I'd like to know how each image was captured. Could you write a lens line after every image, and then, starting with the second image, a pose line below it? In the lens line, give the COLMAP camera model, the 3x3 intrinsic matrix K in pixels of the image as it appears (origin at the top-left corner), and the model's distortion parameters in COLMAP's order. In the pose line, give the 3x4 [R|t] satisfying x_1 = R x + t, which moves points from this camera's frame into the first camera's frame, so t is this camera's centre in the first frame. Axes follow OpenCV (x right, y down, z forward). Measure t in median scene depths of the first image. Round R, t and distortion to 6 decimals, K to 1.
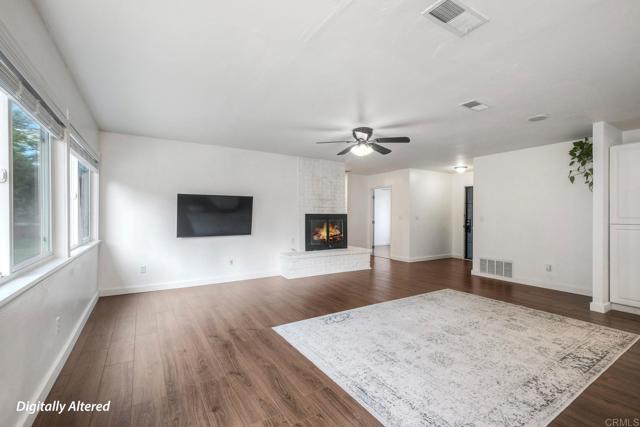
lens RADIAL K [[284.8, 0, 321.3], [0, 284.8, 213.8], [0, 0, 1]] dist [0.000377, 0.001679]
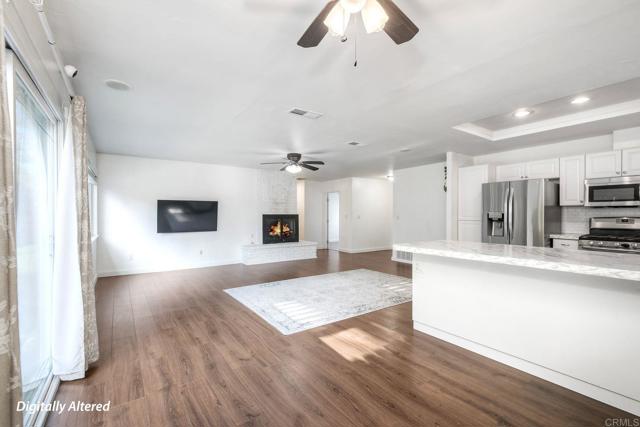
lens RADIAL K [[284.8, 0, 324.5], [0, 284.8, 214.7], [0, 0, 1]] dist [0.000377, 0.001679]
pose [[0.997859, -0.006196, 0.065108, 0.186882], [0.006053, 0.999979, 0.002398, -0.001265], [-0.065121, -0.001999, 0.997875, -0.379043]]
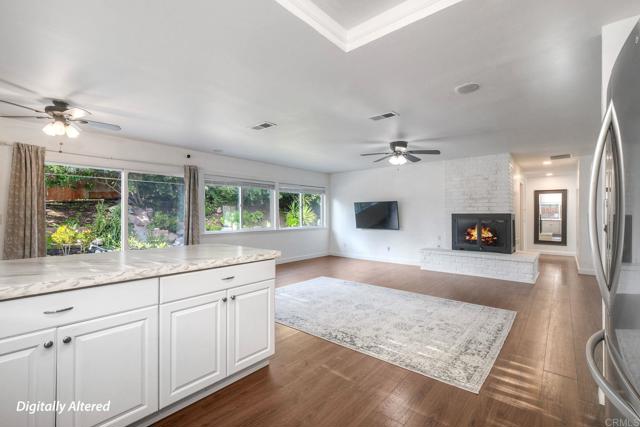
lens RADIAL K [[284.8, 0, 319.4], [0, 284.8, 211.4], [0, 0, 1]] dist [0.000377, 0.001679]
pose [[0.301443, -0.013913, -0.953383, 1.088242], [0.002476, 0.999902, -0.013809, 0.006474], [0.953481, 0.001802, 0.301447, 0.297540]]
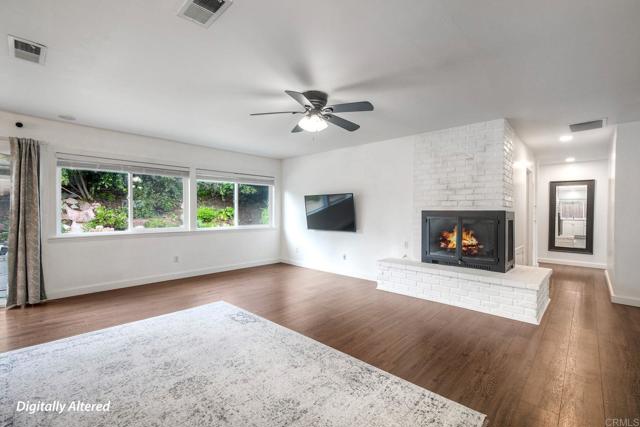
lens RADIAL K [[284.8, 0, 318.4], [0, 284.8, 211.4], [0, 0, 1]] dist [0.000377, 0.001679]
pose [[0.253285, -0.001515, -0.967390, 0.799160], [-0.002945, 0.999993, -0.002337, 0.005955], [0.967387, 0.003440, 0.253279, 0.758466]]
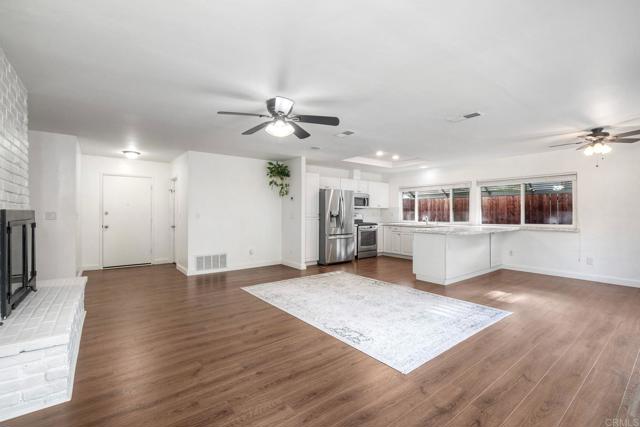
lens RADIAL K [[284.8, 0, 318.2], [0, 284.8, 215.8], [0, 0, 1]] dist [0.000377, 0.001679]
pose [[-0.098222, -0.017017, 0.995019, -0.590558], [-0.007871, 0.999836, 0.016323, -0.002575], [-0.995133, -0.006228, -0.098340, 0.895002]]
